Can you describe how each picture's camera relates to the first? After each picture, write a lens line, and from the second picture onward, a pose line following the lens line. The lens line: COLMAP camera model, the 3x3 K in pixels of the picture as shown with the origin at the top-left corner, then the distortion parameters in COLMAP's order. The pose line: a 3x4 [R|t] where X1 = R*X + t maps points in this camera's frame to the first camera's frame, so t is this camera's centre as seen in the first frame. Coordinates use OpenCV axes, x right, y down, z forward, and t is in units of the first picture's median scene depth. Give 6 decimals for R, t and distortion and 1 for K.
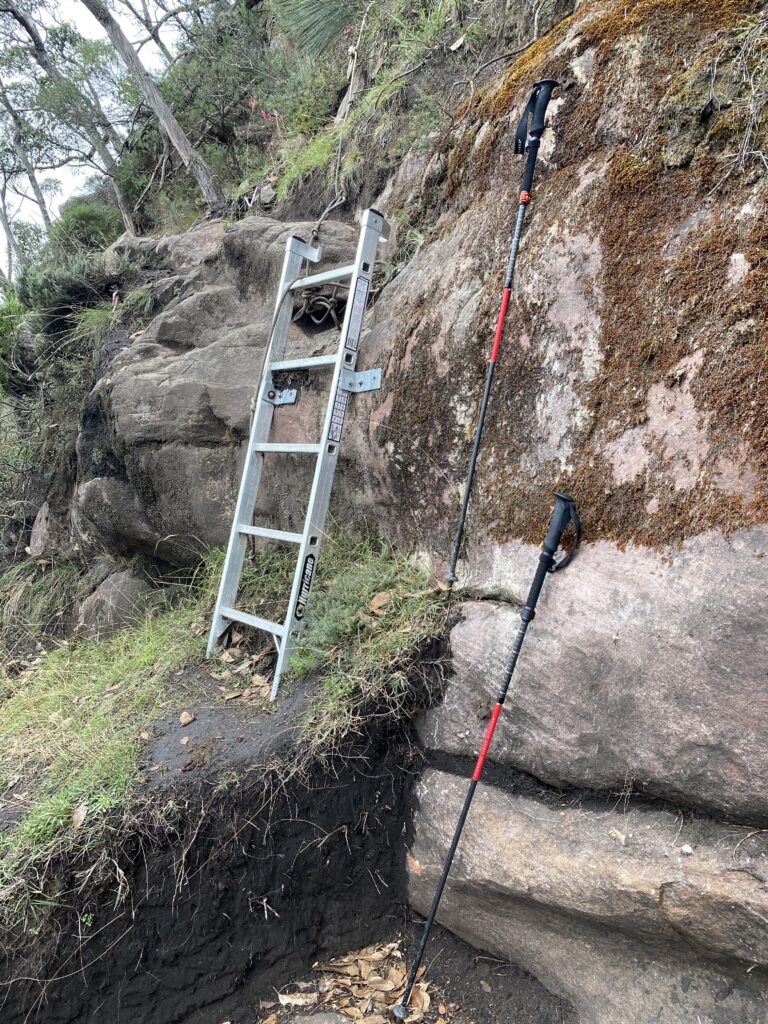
lens RADIAL K [[772.1, 0, 387.8], [0, 772.1, 513.6], [0, 0, 1]] dist [0.036710, -0.030954]
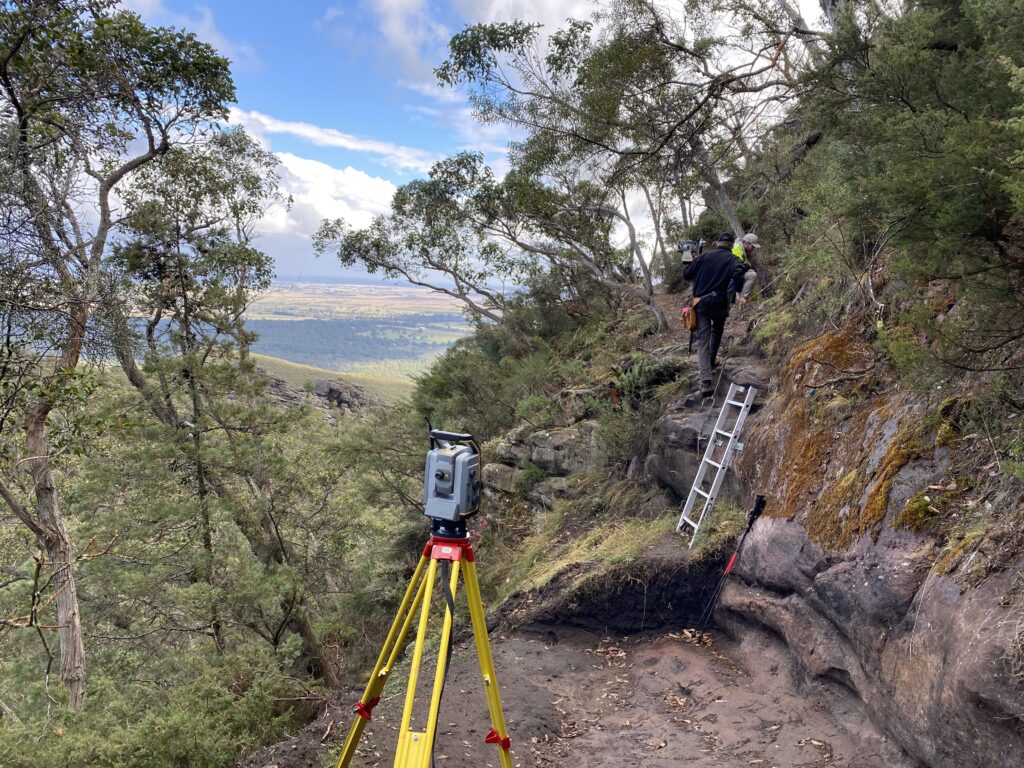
lens RADIAL K [[772.1, 0, 486.4], [0, 772.1, 381.3], [0, 0, 1]] dist [0.036710, -0.030954]
pose [[0.794459, 0.121628, -0.595013, 0.900848], [-0.163864, 0.986334, -0.017171, -0.207851], [0.584793, 0.111143, 0.803532, -1.859964]]
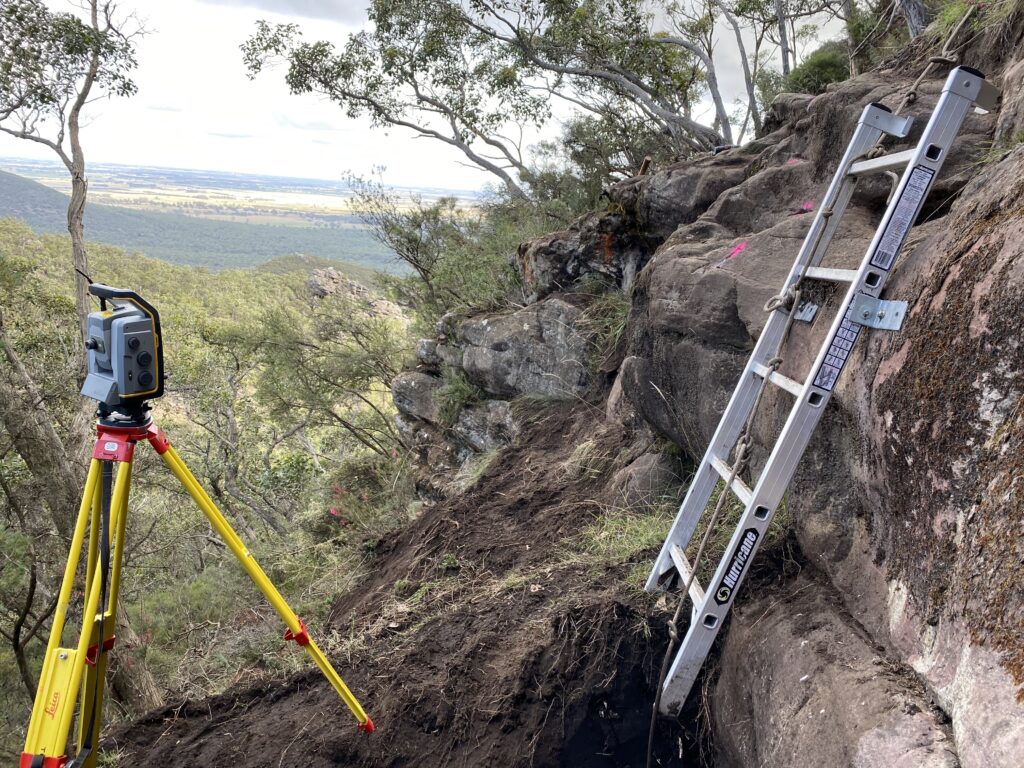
lens RADIAL K [[772.1, 0, 523.2], [0, 772.1, 367.7], [0, 0, 1]] dist [0.036710, -0.030954]
pose [[0.747203, 0.205305, -0.632090, 0.181766], [-0.197395, 0.976727, 0.083900, -0.121090], [0.634605, 0.062081, 0.770339, 0.255904]]
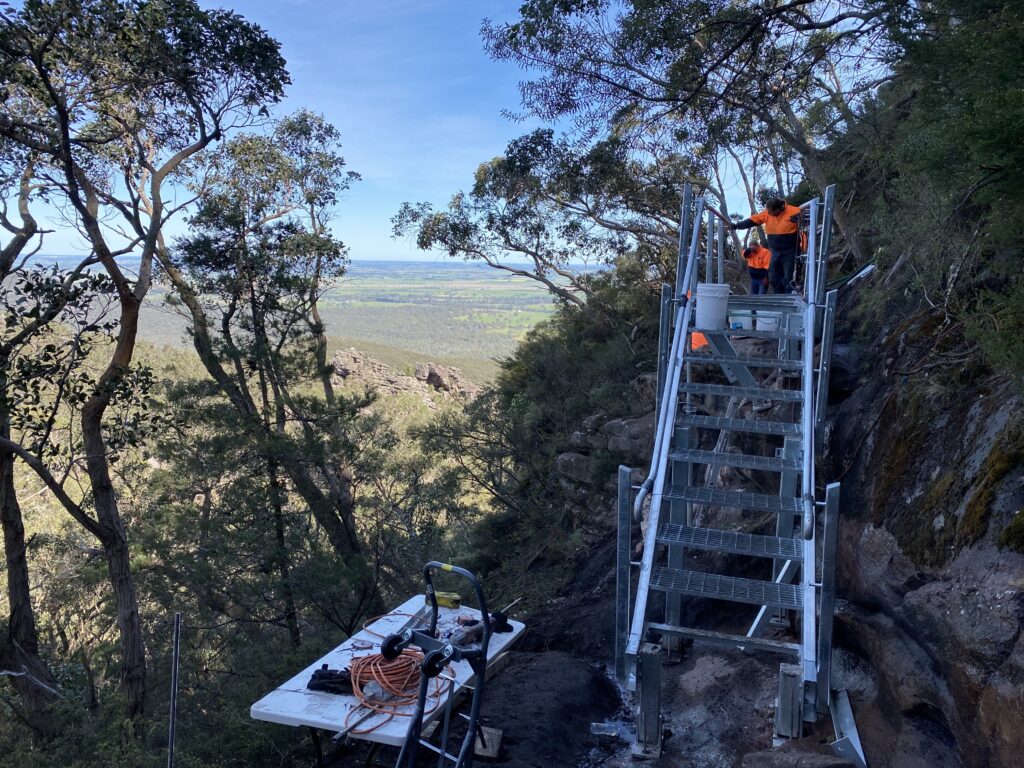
lens RADIAL K [[772.1, 0, 514.3], [0, 772.1, 380.5], [0, 0, 1]] dist [0.036710, -0.030954]
pose [[0.738815, 0.122543, -0.662673, 0.888938], [-0.146297, 0.989043, 0.019790, -0.264847], [0.657837, 0.082326, 0.748647, -1.593895]]
